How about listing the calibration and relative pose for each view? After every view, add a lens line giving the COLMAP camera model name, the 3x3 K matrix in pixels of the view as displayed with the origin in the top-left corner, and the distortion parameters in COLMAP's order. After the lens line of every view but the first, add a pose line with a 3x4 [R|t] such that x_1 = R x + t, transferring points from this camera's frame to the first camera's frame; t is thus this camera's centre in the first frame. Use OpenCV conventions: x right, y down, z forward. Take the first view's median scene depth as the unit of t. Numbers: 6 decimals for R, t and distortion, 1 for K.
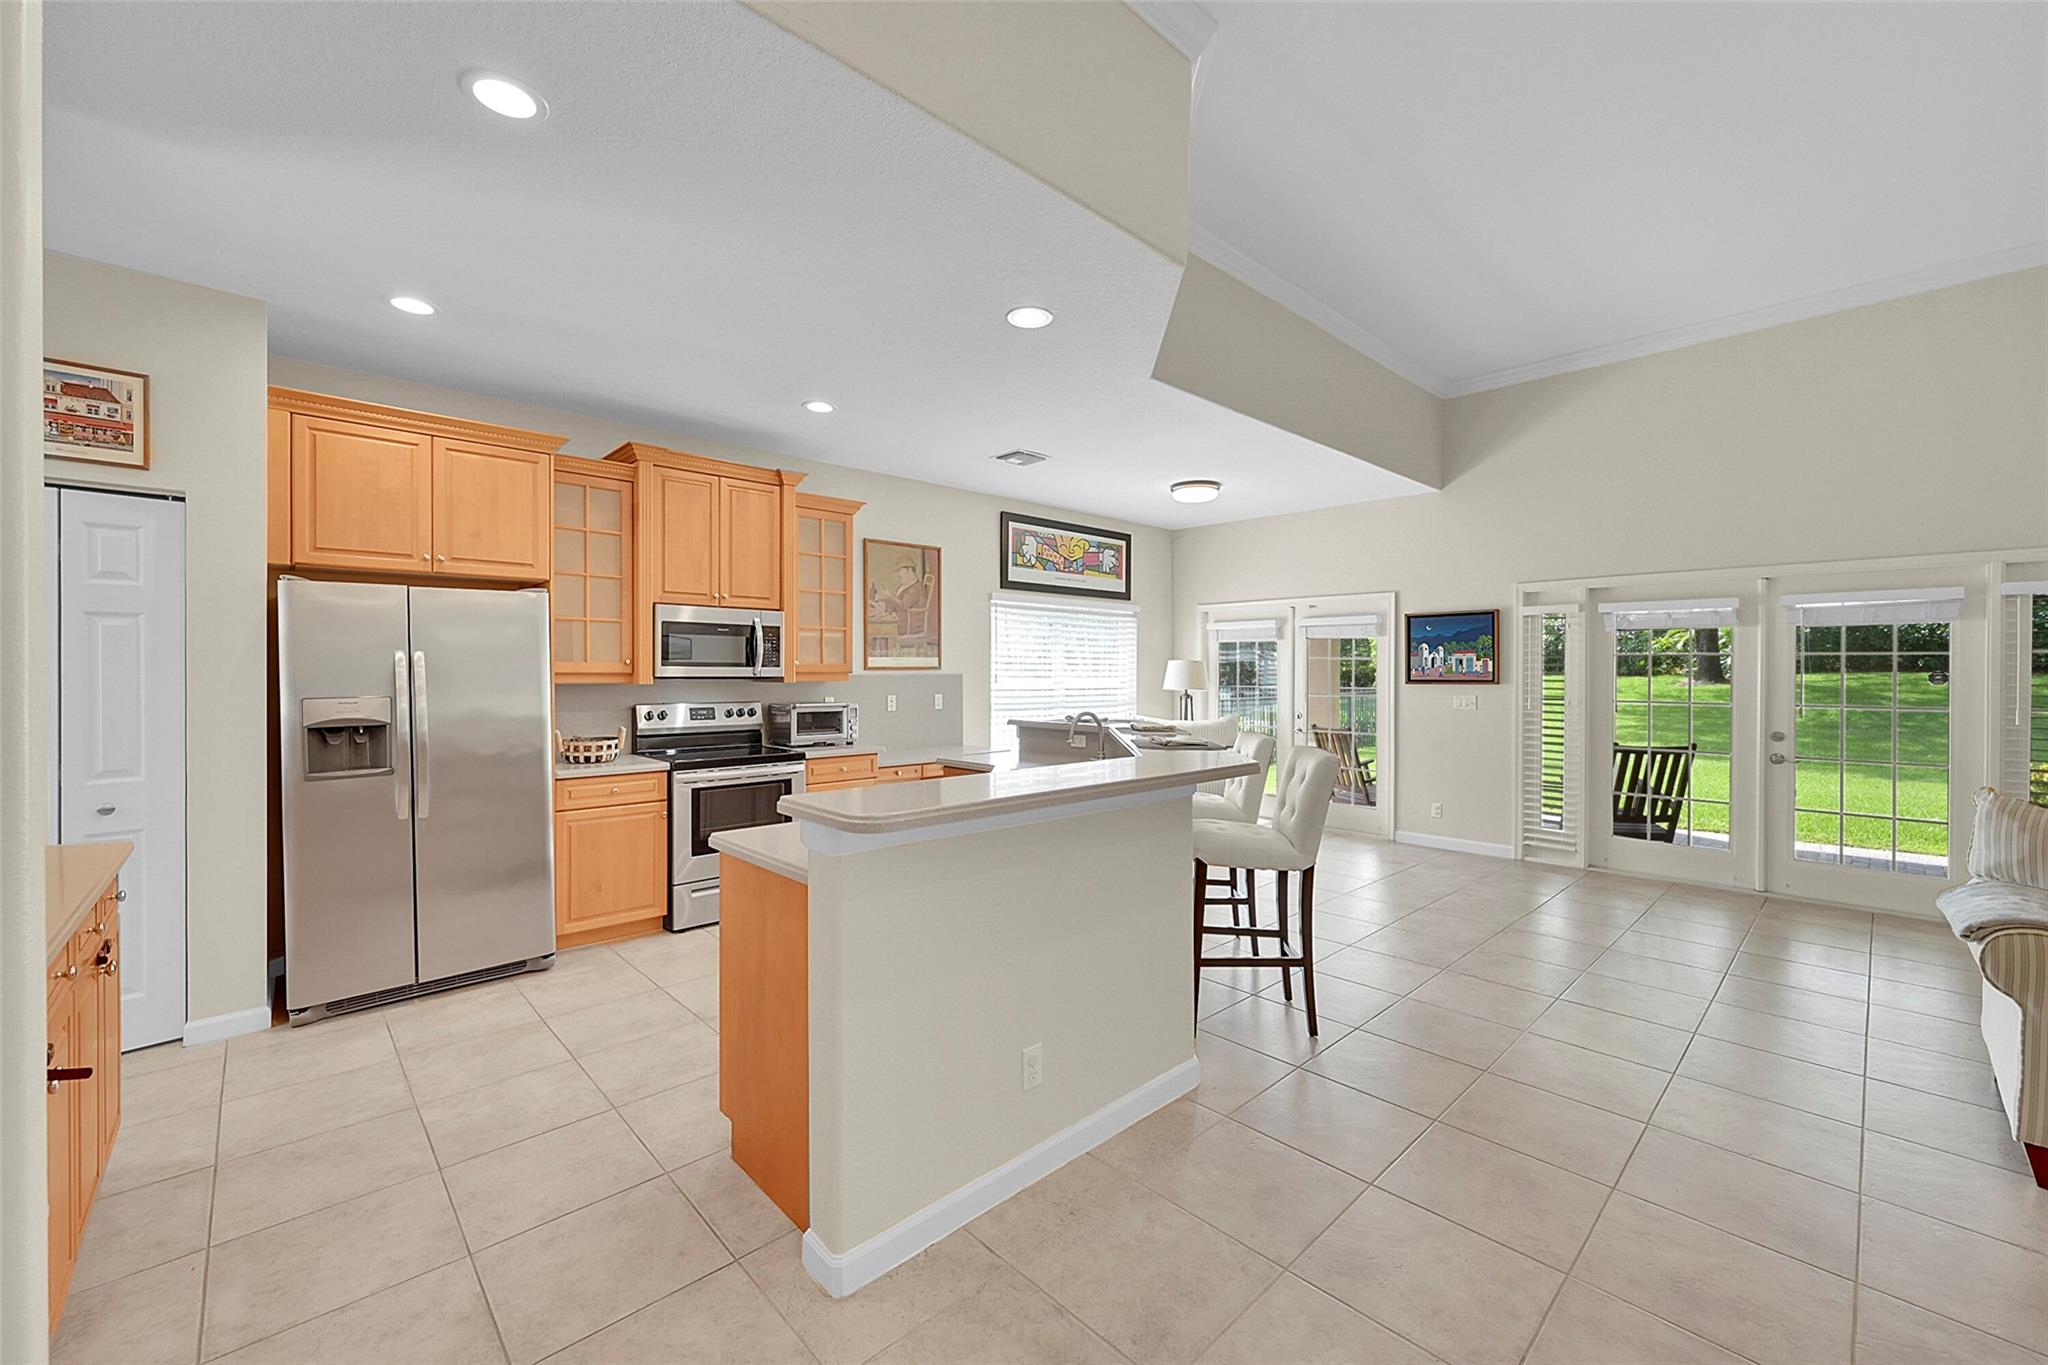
lens RADIAL K [[813.2, 0, 1007.9], [0, 813.2, 665.7], [0, 0, 1]] dist [-0.007921, 0.002714]
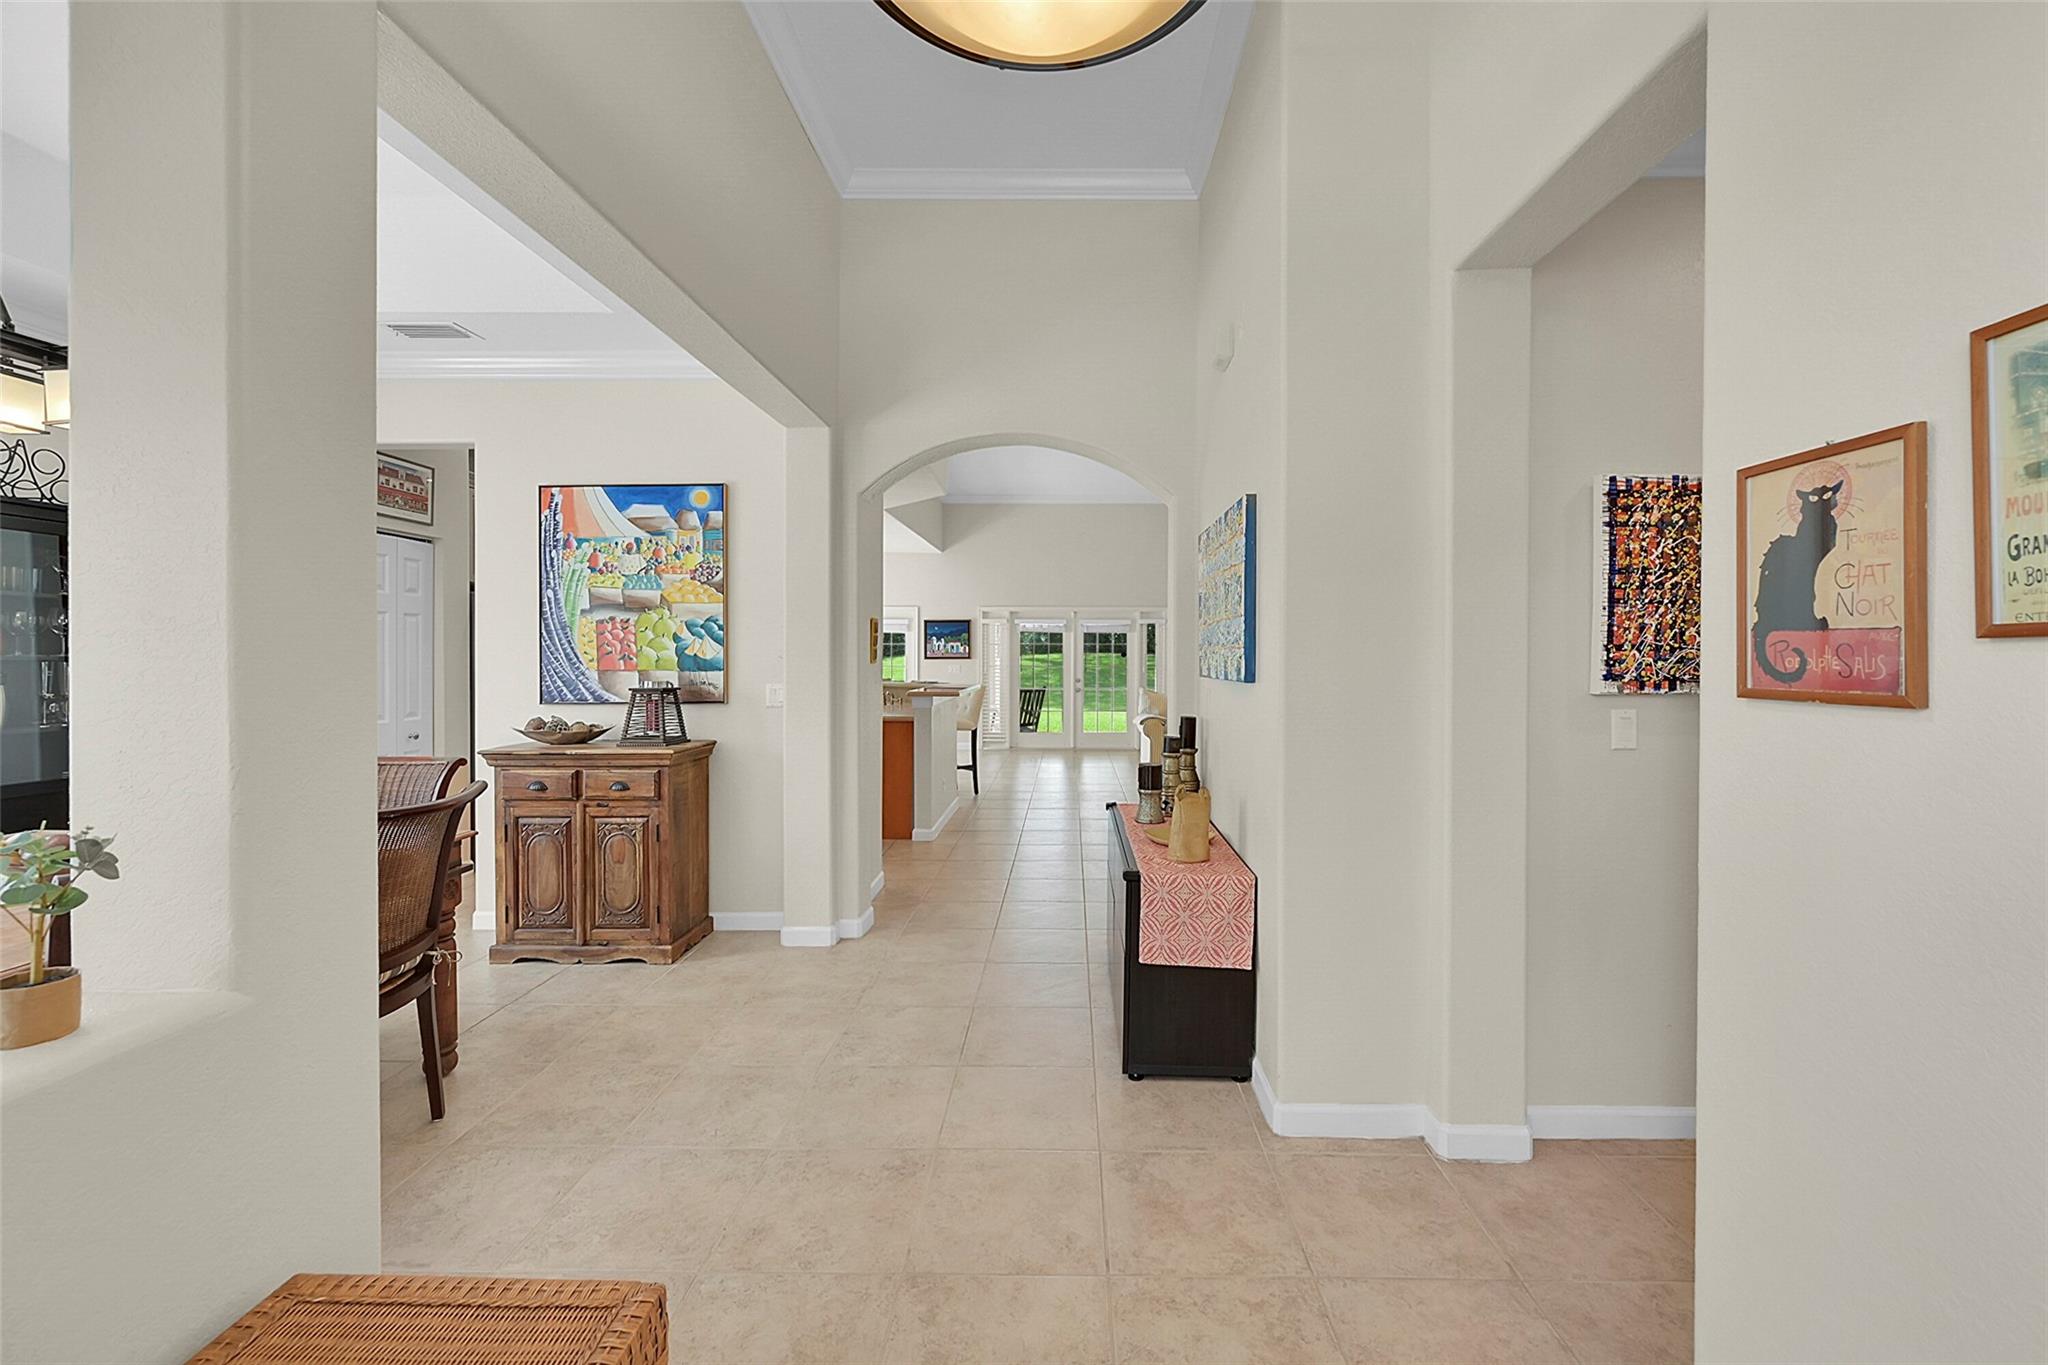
lens RADIAL K [[834.7, 0, 1034.7], [0, 834.7, 655.8], [0, 0, 1]] dist [-0.001861, 0.000779]
pose [[0.706817, -0.003403, 0.707388, -0.709256], [-0.003757, 0.999956, 0.008565, -0.002162], [-0.707386, -0.008711, 0.706774, -0.516701]]
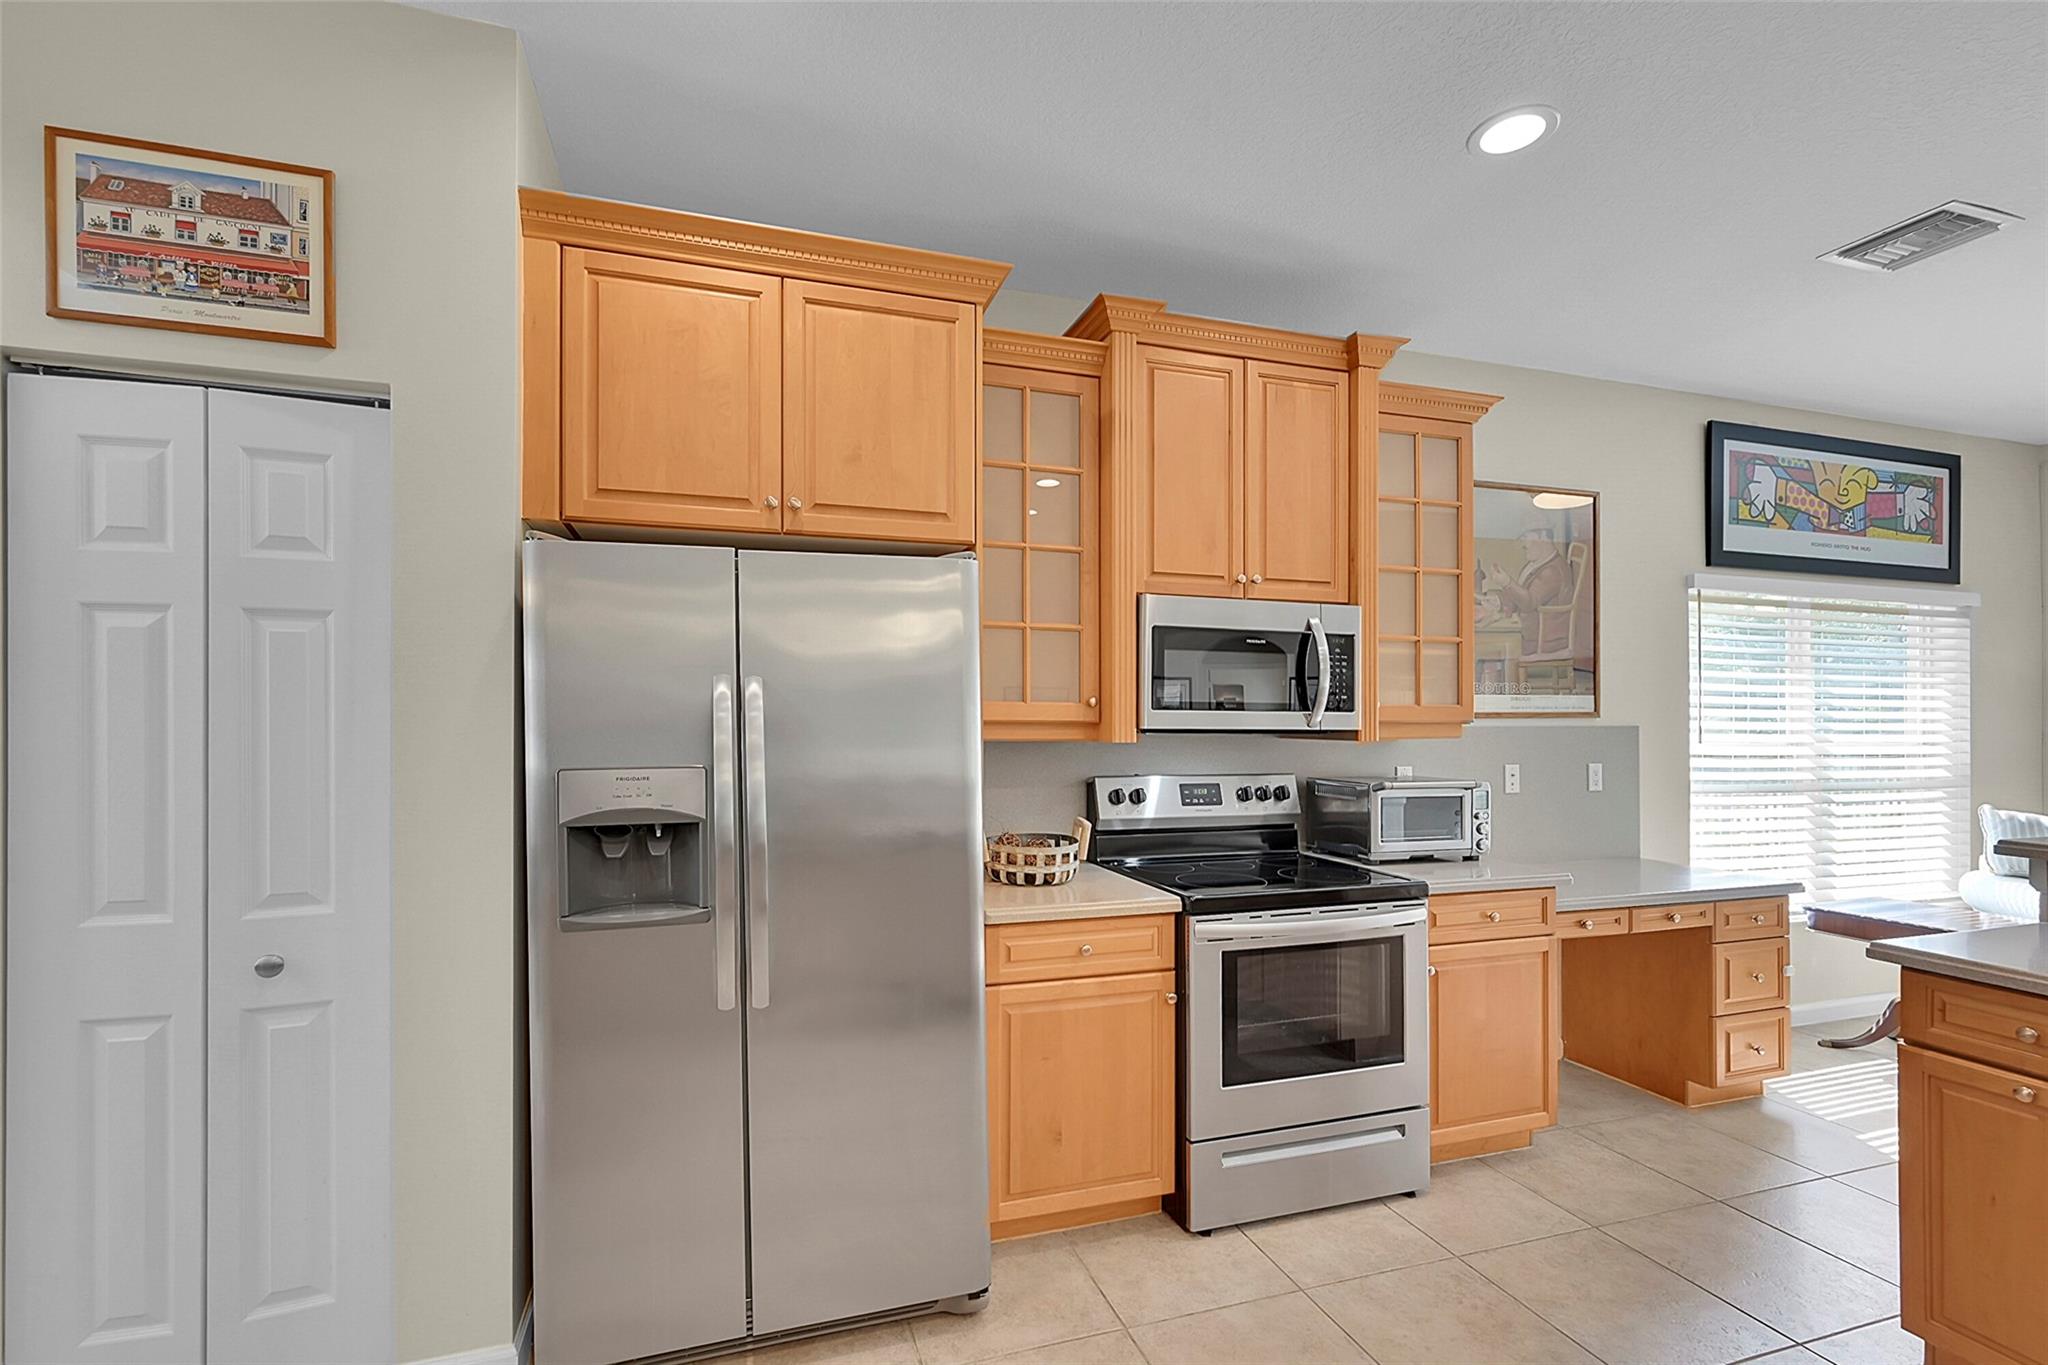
lens RADIAL K [[813.2, 0, 991.8], [0, 813.2, 722.6], [0, 0, 1]] dist [-0.007921, 0.002714]
pose [[0.889182, -0.001383, -0.457552, -0.214456], [0.002666, 0.999994, 0.002159, 0.005721], [0.457546, -0.003139, 0.889180, 0.366748]]
